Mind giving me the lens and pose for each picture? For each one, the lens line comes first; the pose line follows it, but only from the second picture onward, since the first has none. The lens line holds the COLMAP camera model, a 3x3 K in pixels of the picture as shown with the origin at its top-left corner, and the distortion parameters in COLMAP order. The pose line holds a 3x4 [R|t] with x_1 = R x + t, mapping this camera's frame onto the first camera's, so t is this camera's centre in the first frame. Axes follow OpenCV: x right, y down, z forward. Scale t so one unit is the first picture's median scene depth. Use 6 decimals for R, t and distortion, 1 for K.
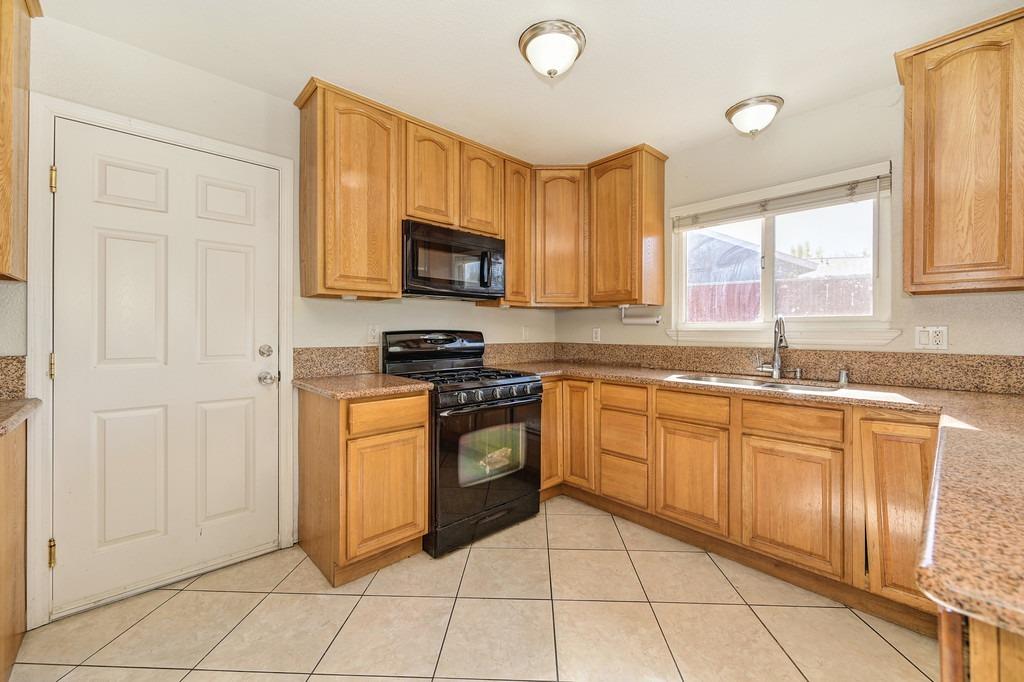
lens RADIAL K [[406.9, 0, 522.2], [0, 406.9, 332.3], [0, 0, 1]] dist [-0.003908, 0.000247]
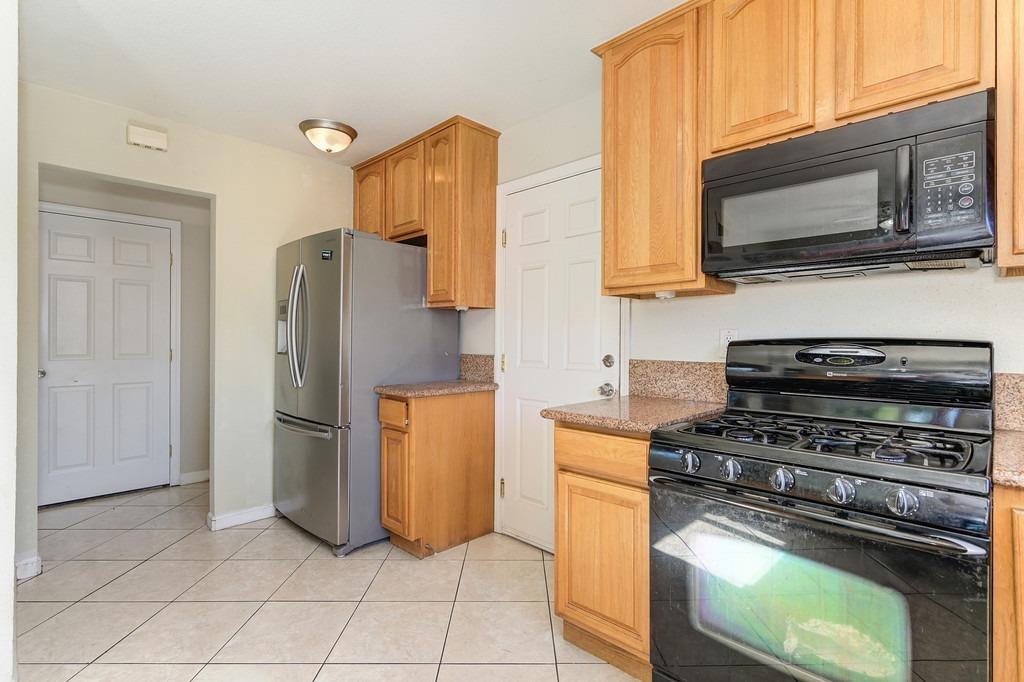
lens RADIAL K [[492.8, 0, 515.3], [0, 492.8, 340.5], [0, 0, 1]] dist [-0.000448, 0.000708]
pose [[0.024365, -0.001549, -0.999702, 0.460377], [-0.006175, 0.999979, -0.001700, 0.001296], [0.999684, 0.006215, 0.024354, 0.687425]]
